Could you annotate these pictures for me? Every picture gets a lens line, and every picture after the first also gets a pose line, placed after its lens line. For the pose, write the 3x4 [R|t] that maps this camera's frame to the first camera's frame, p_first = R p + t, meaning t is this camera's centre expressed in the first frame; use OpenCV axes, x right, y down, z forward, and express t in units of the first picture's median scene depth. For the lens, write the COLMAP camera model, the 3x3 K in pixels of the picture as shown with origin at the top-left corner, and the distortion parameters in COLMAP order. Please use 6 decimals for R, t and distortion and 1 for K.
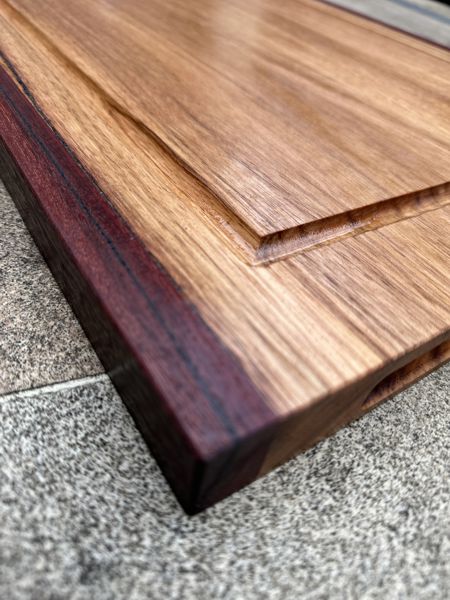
lens RADIAL K [[447.0, 0, 223.2], [0, 447.0, 312.8], [0, 0, 1]] dist [-0.002258, -0.058585]
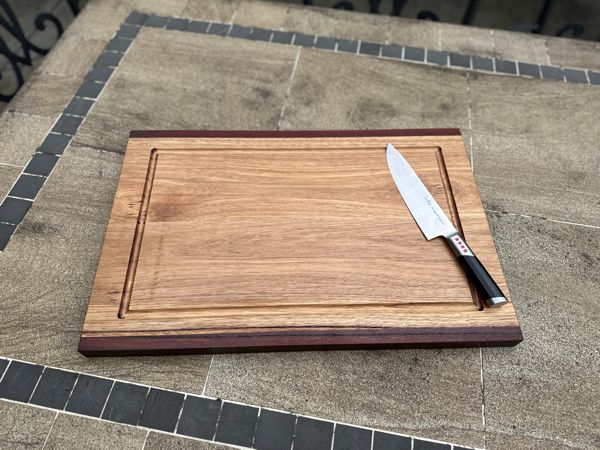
lens RADIAL K [[435.9, 0, 301.7], [0, 435.9, 224.0], [0, 0, 1]] dist [0.012921, -0.026157]
pose [[0.517512, -0.781772, 0.347871, -2.141906], [0.634301, 0.623360, 0.457258, -4.691735], [-0.574320, -0.015981, 0.818475, -1.975602]]
